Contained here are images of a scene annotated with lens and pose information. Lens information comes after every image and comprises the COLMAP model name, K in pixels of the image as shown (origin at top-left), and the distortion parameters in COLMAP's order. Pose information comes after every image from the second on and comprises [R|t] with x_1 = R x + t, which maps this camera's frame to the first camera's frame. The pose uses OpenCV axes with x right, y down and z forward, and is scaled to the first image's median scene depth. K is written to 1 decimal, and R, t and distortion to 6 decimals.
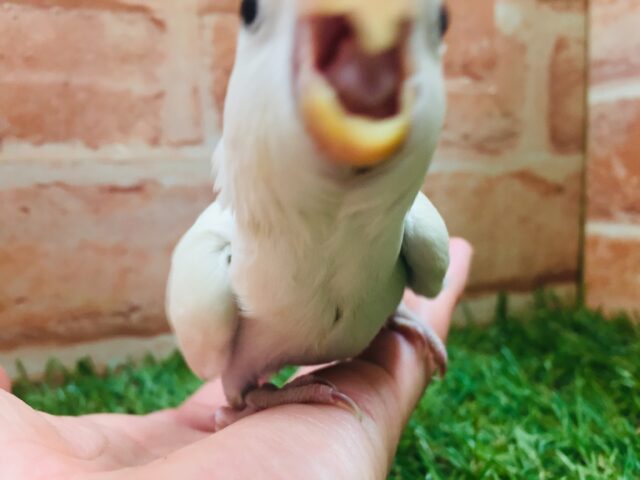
lens RADIAL K [[572.9, 0, 324.2], [0, 572.9, 236.5], [0, 0, 1]] dist [0.073691, -0.156609]
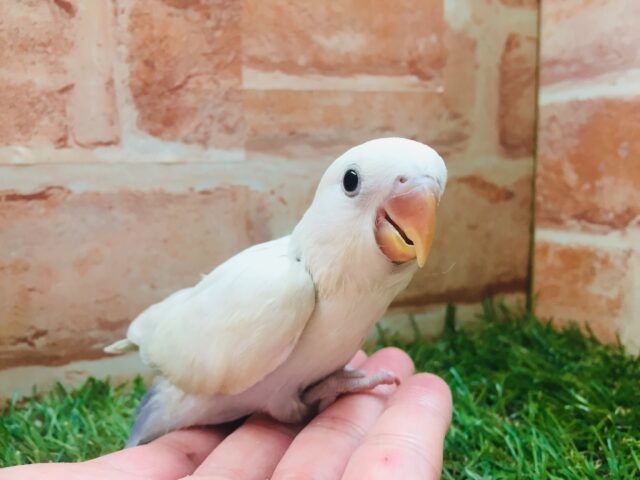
lens RADIAL K [[572.9, 0, 322.5], [0, 572.9, 237.2], [0, 0, 1]] dist [0.073691, -0.156609]
pose [[0.996516, -0.002176, 0.083379, 0.025559], [0.001133, 0.999921, 0.012557, -0.031121], [-0.083400, -0.012419, 0.996439, 0.095586]]
